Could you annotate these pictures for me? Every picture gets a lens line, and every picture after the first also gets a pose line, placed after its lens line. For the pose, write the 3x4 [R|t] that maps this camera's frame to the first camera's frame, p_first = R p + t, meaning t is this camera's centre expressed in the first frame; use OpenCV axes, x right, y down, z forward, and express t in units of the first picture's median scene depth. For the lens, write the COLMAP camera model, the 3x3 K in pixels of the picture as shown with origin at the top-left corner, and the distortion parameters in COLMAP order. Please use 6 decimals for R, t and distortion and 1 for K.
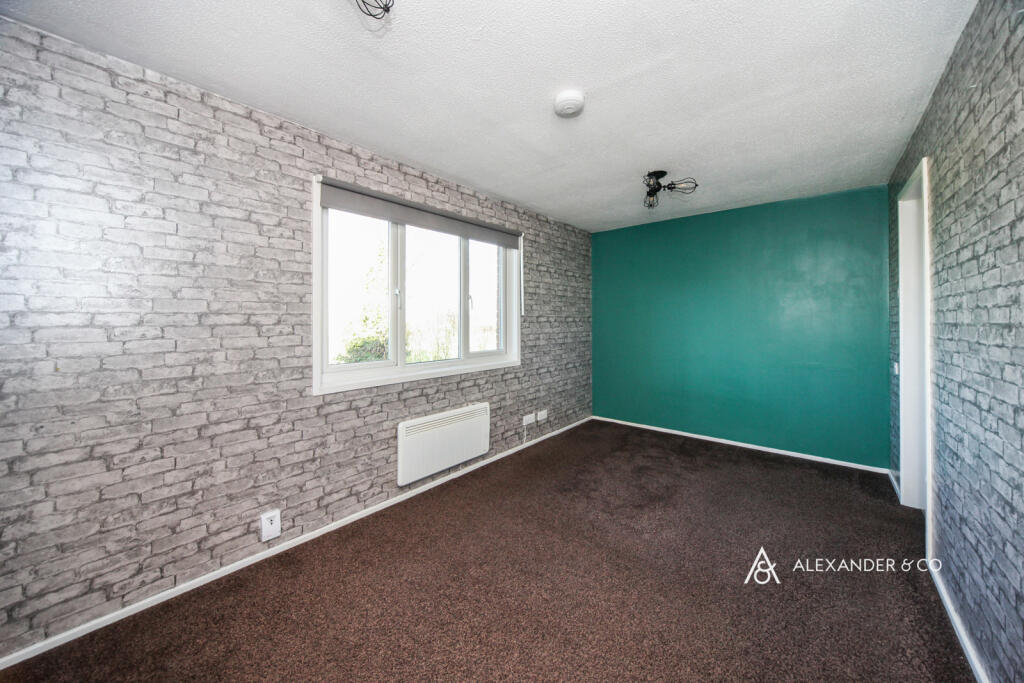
lens RADIAL K [[361.6, 0, 515.3], [0, 361.6, 323.3], [0, 0, 1]] dist [-0.007775, 0.000227]
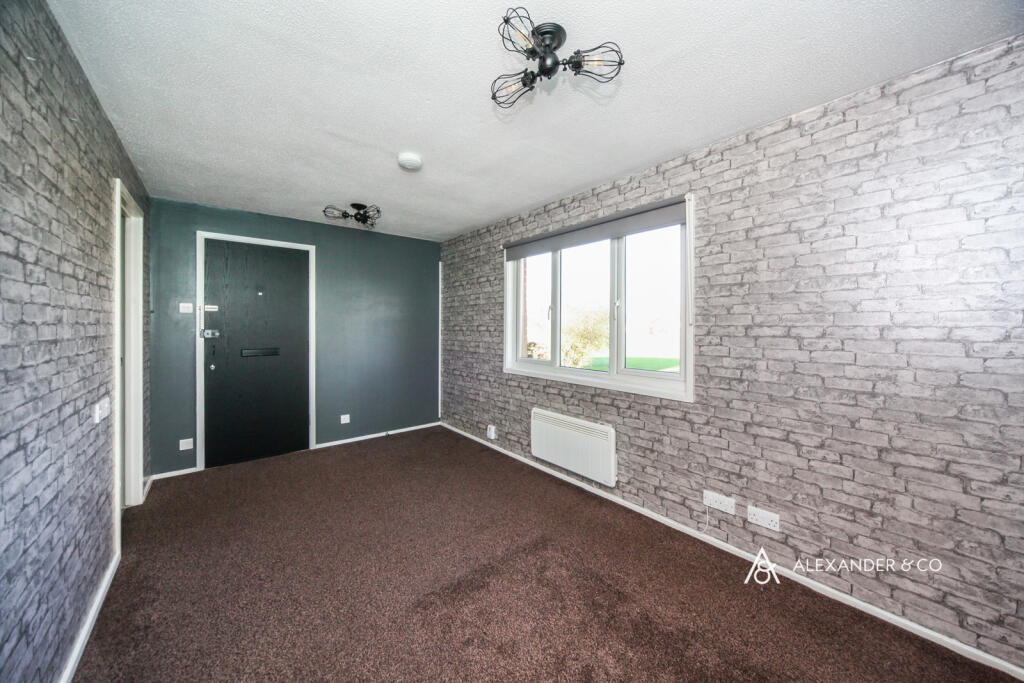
lens RADIAL K [[361.6, 0, 515.3], [0, 361.6, 323.3], [0, 0, 1]] dist [-0.007775, 0.000227]
pose [[-0.178945, 0.007537, -0.983830, -0.000054], [0.005367, 0.999963, 0.006685, -0.736039], [0.983844, -0.004084, -0.178979, 0.006739]]
